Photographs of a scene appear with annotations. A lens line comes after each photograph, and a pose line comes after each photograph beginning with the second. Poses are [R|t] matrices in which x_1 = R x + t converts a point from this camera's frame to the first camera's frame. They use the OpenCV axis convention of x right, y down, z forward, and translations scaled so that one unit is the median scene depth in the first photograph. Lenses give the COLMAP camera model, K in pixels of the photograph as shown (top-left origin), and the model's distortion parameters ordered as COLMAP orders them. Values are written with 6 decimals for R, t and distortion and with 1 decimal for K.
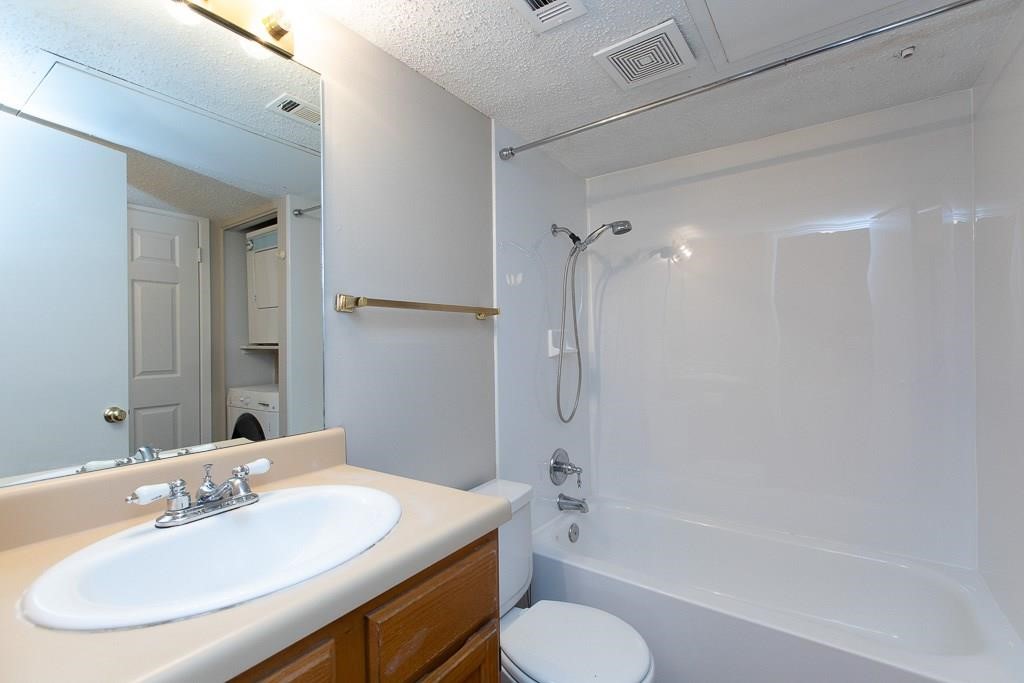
lens RADIAL K [[457.0, 0, 515.4], [0, 457.0, 343.7], [0, 0, 1]] dist [0.000912, -0.000032]
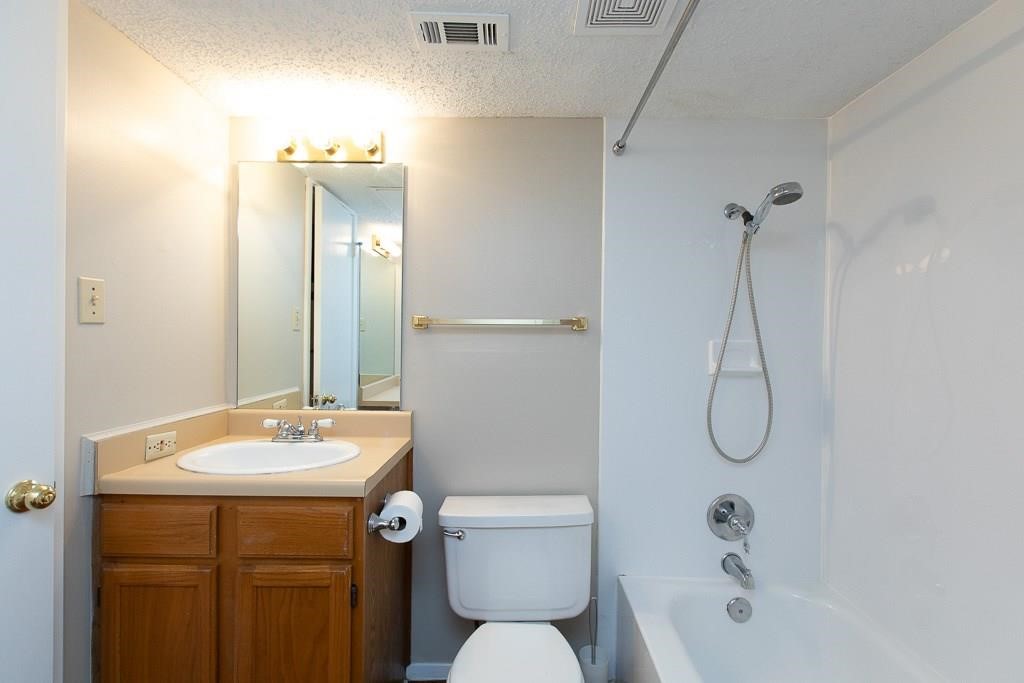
lens RADIAL K [[474.4, 0, 512.0], [0, 474.4, 341.5], [0, 0, 1]] dist [0.000550, -0.000003]
pose [[0.573318, 0.027898, -0.818858, 0.585501], [-0.022084, 0.999583, 0.018594, -0.037819], [0.819035, 0.007424, 0.573695, 0.254917]]
